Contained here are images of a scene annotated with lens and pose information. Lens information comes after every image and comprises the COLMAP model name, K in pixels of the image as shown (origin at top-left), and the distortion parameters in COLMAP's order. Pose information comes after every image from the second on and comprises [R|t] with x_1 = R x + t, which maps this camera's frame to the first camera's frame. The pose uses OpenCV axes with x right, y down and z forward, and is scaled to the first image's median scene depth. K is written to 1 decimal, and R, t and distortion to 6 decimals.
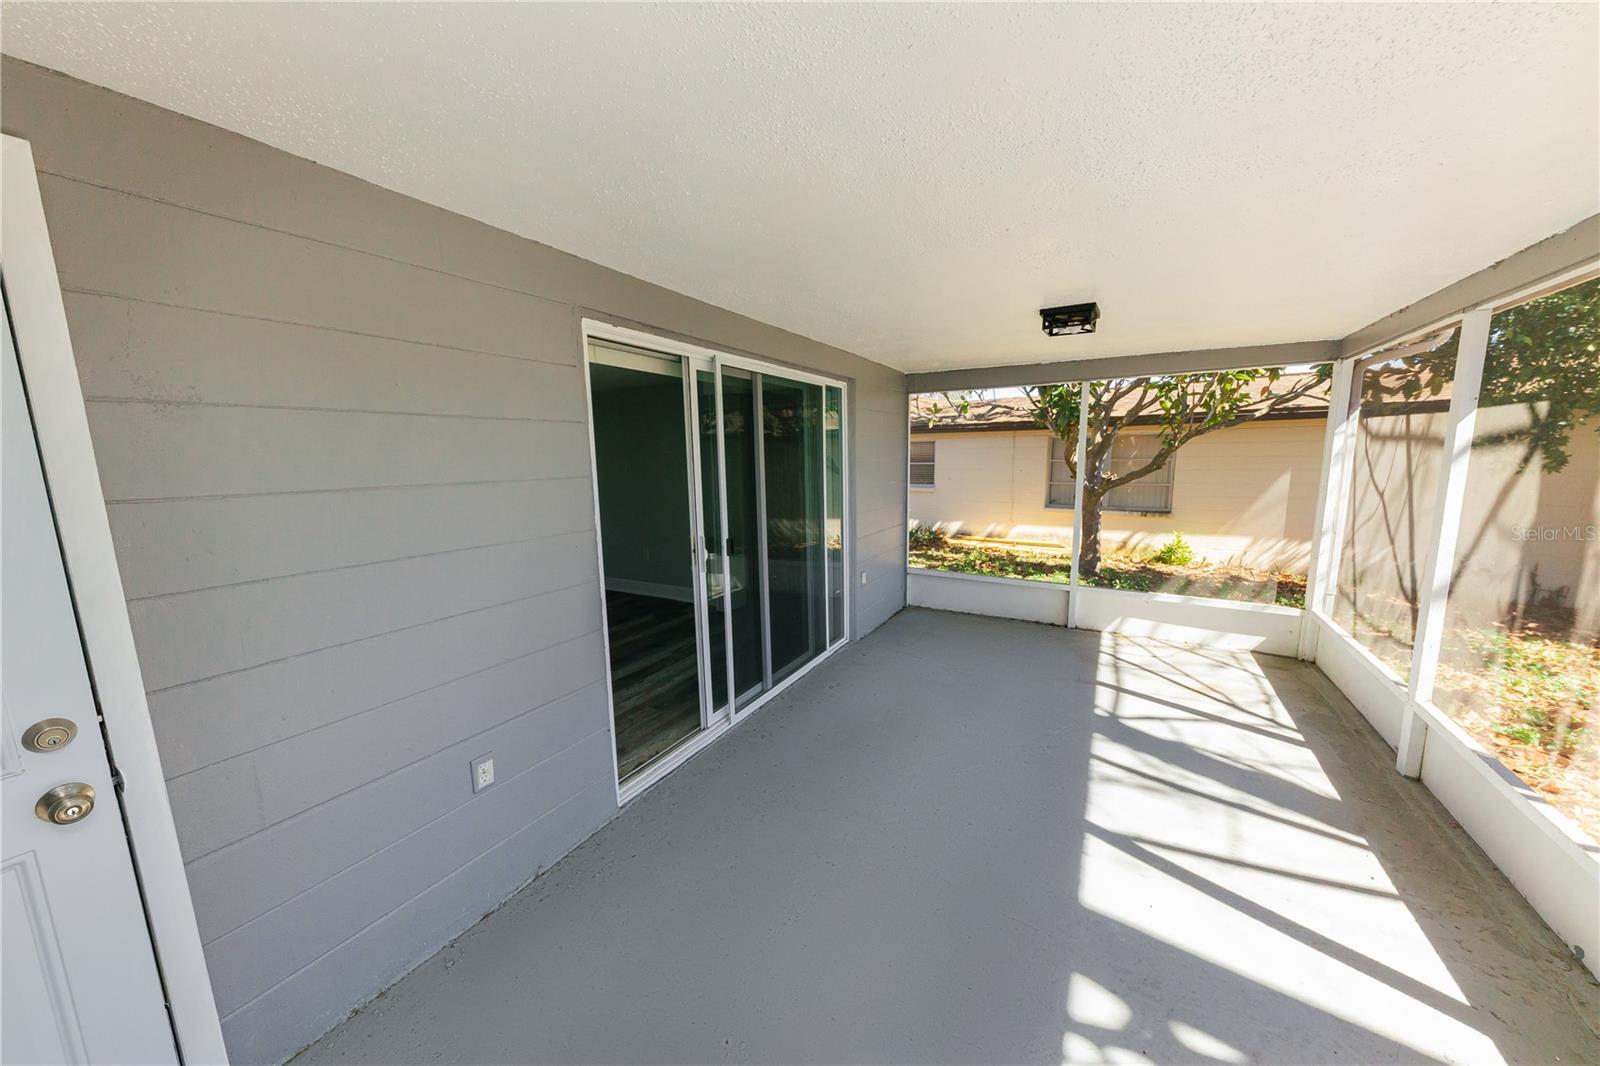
lens RADIAL K [[551.4, 0, 811.6], [0, 551.4, 529.9], [0, 0, 1]] dist [0.009856, -0.004529]
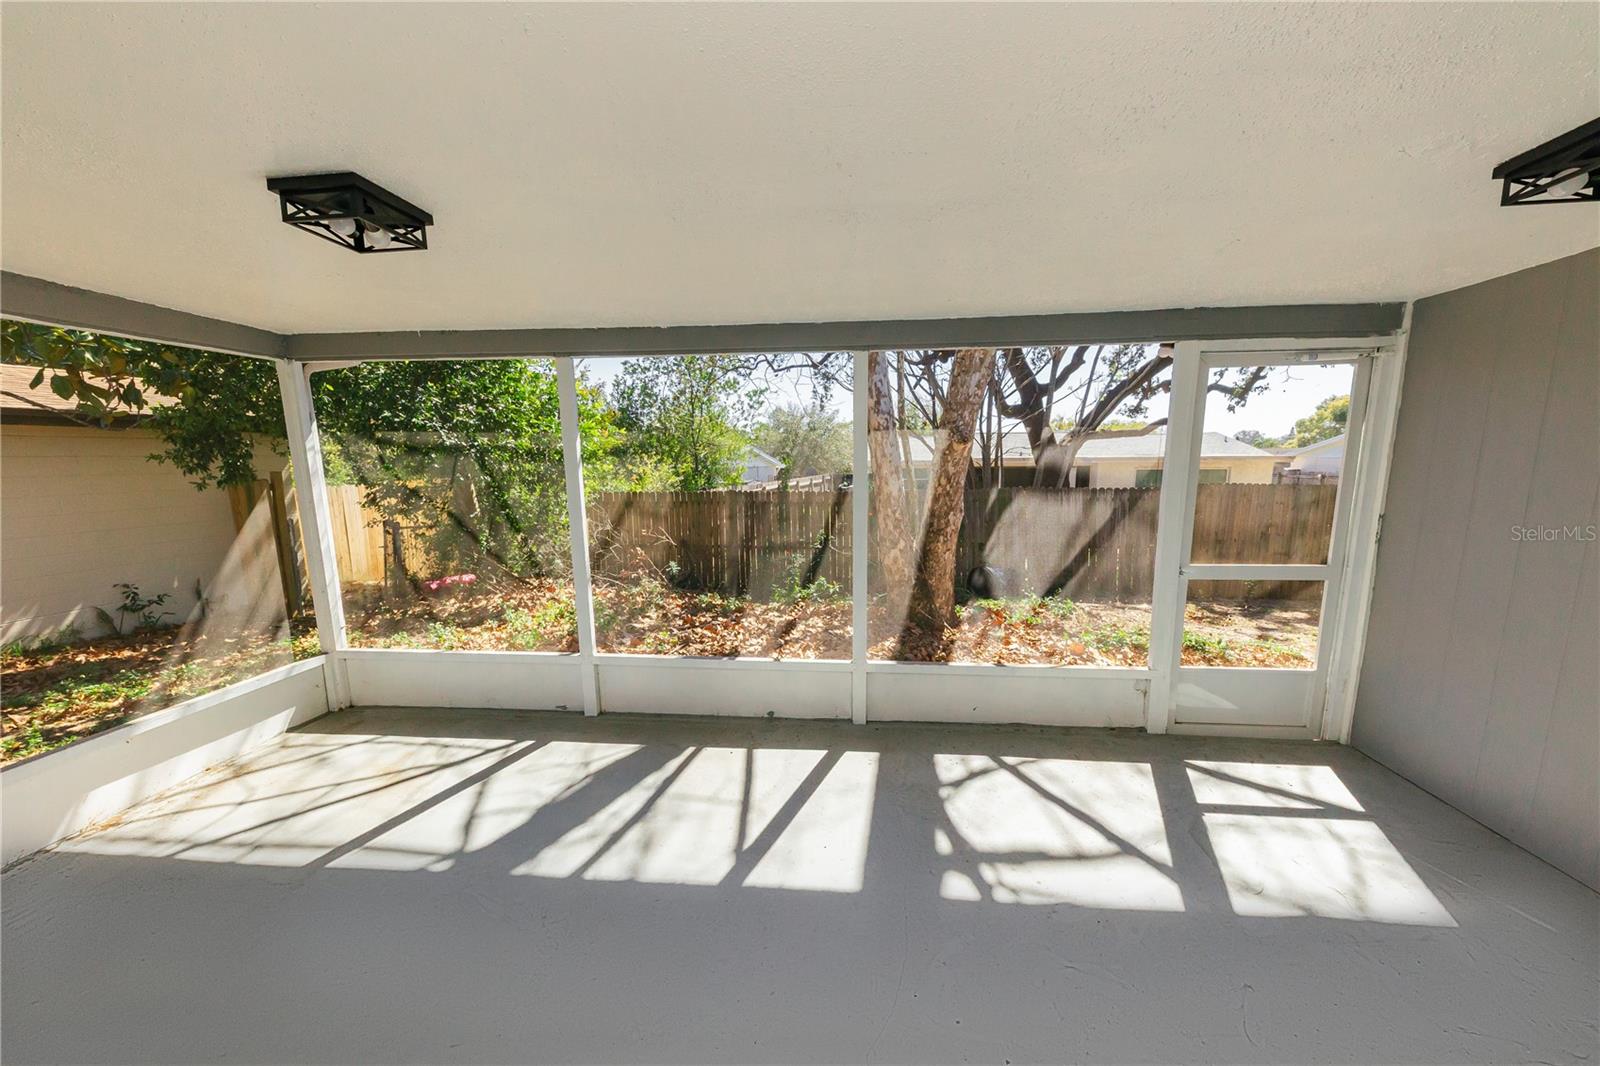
lens RADIAL K [[554.9, 0, 806.0], [0, 554.9, 547.0], [0, 0, 1]] dist [0.013707, -0.005132]
pose [[-0.402344, -0.136388, 0.905272, -0.188198], [0.141305, 0.967739, 0.208601, -0.106953], [-0.904518, 0.211849, -0.370091, 0.708682]]
